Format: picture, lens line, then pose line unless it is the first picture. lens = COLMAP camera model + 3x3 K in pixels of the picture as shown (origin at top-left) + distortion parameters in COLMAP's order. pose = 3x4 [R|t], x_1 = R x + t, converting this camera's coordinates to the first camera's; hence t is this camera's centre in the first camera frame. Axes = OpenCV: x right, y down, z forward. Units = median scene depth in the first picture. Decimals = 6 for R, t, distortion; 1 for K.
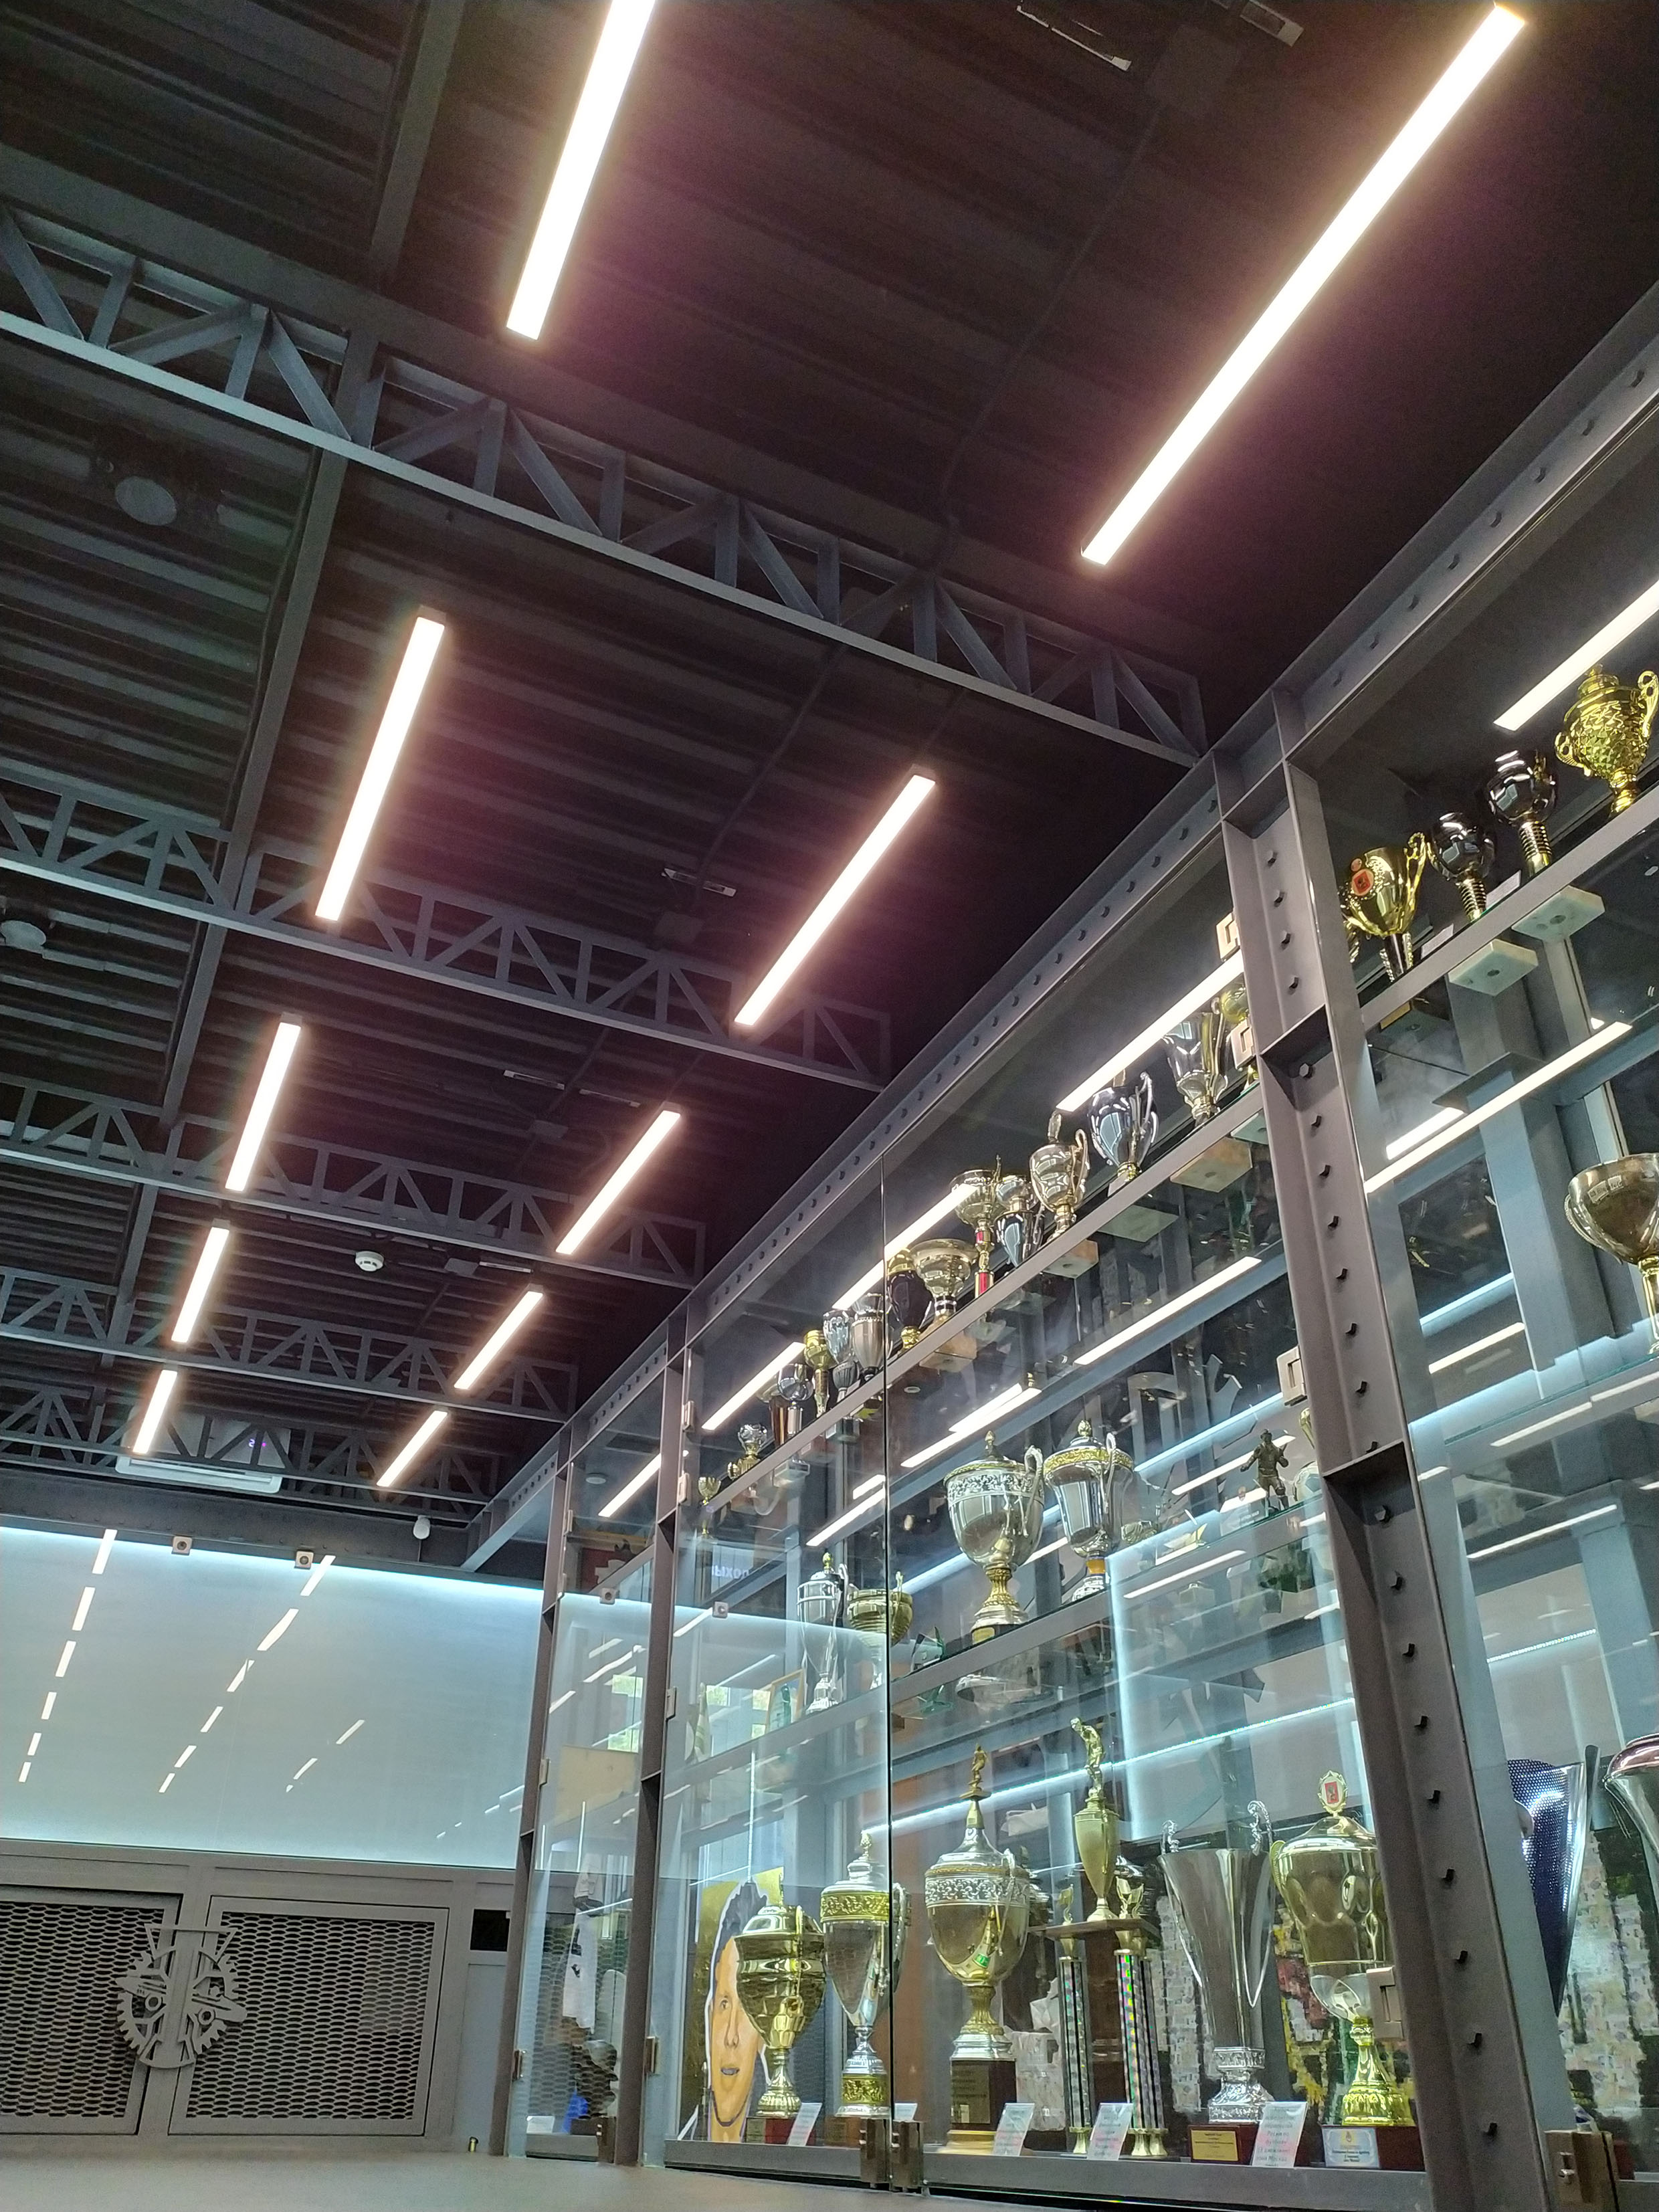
lens RADIAL K [[1667.5, 0, 830.5], [0, 1667.5, 1109.8], [0, 0, 1]] dist [0.036824, -0.027480]
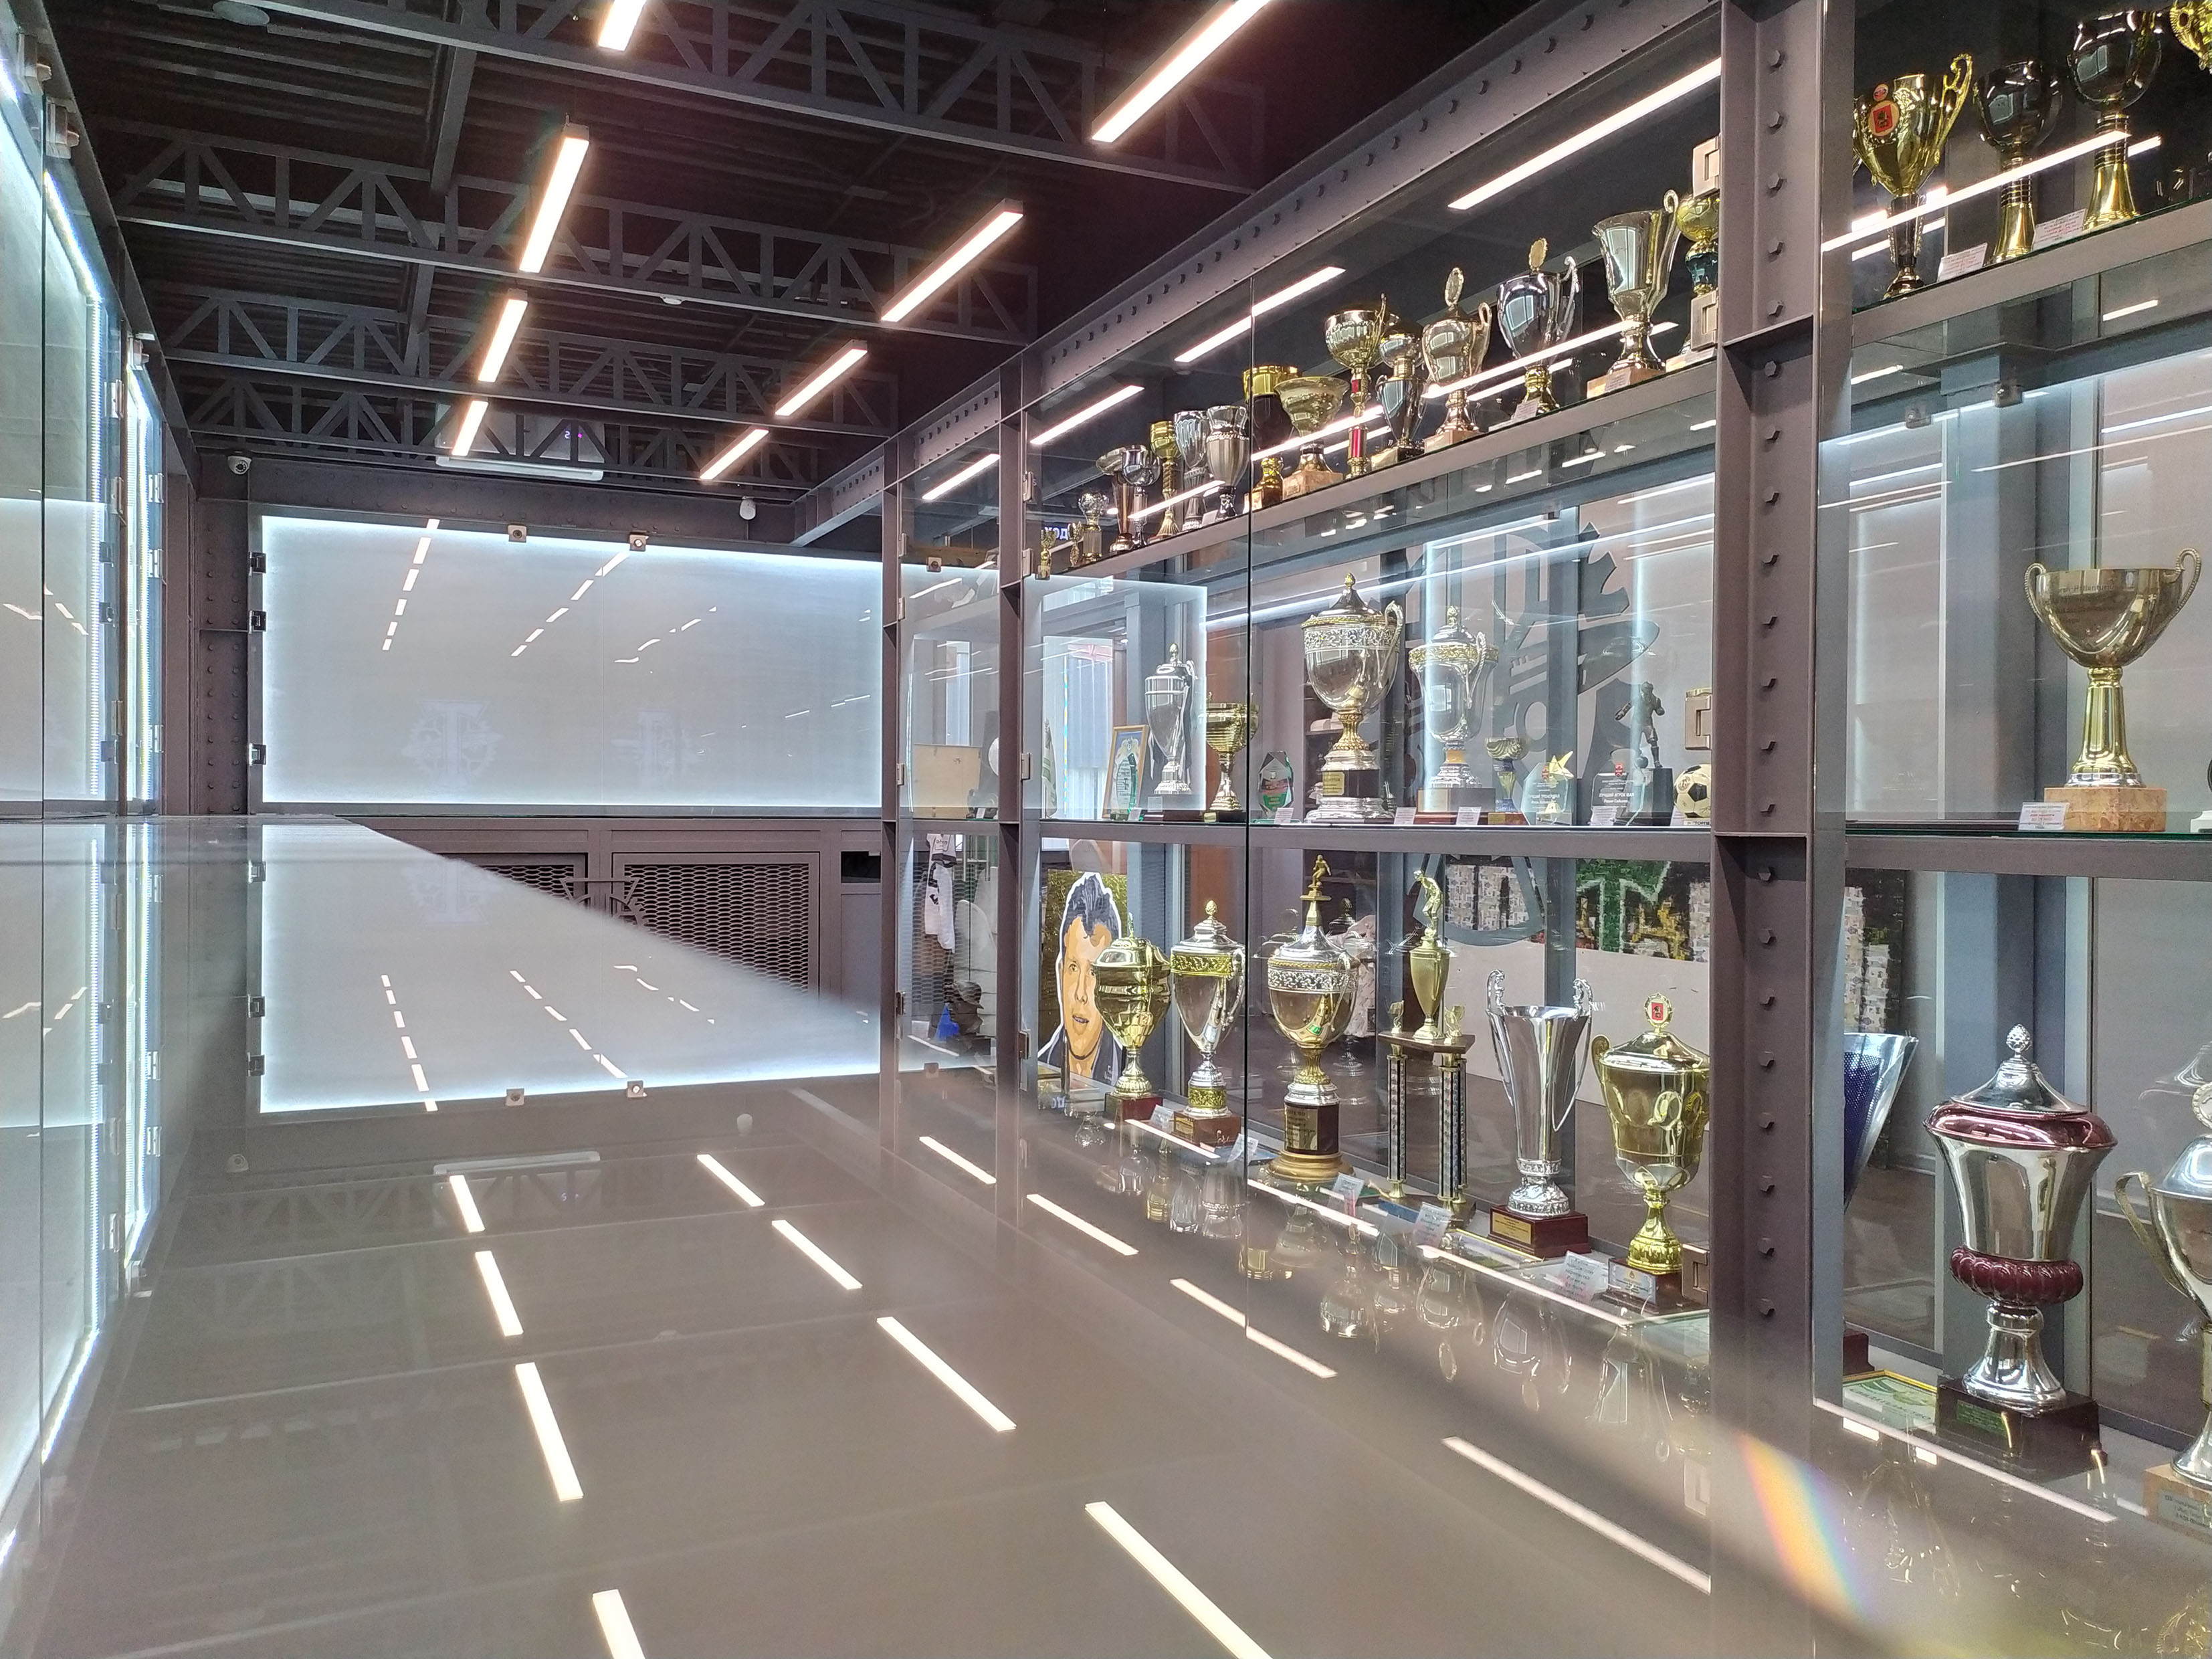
lens RADIAL K [[1667.5, 0, 1086.7], [0, 1667.5, 829.5], [0, 0, 1]] dist [0.036824, -0.027480]
pose [[0.999935, -0.001930, -0.011254, -0.043230], [0.007586, 0.848971, 0.528384, -0.177249], [0.008535, -0.528435, 0.848931, 0.065980]]
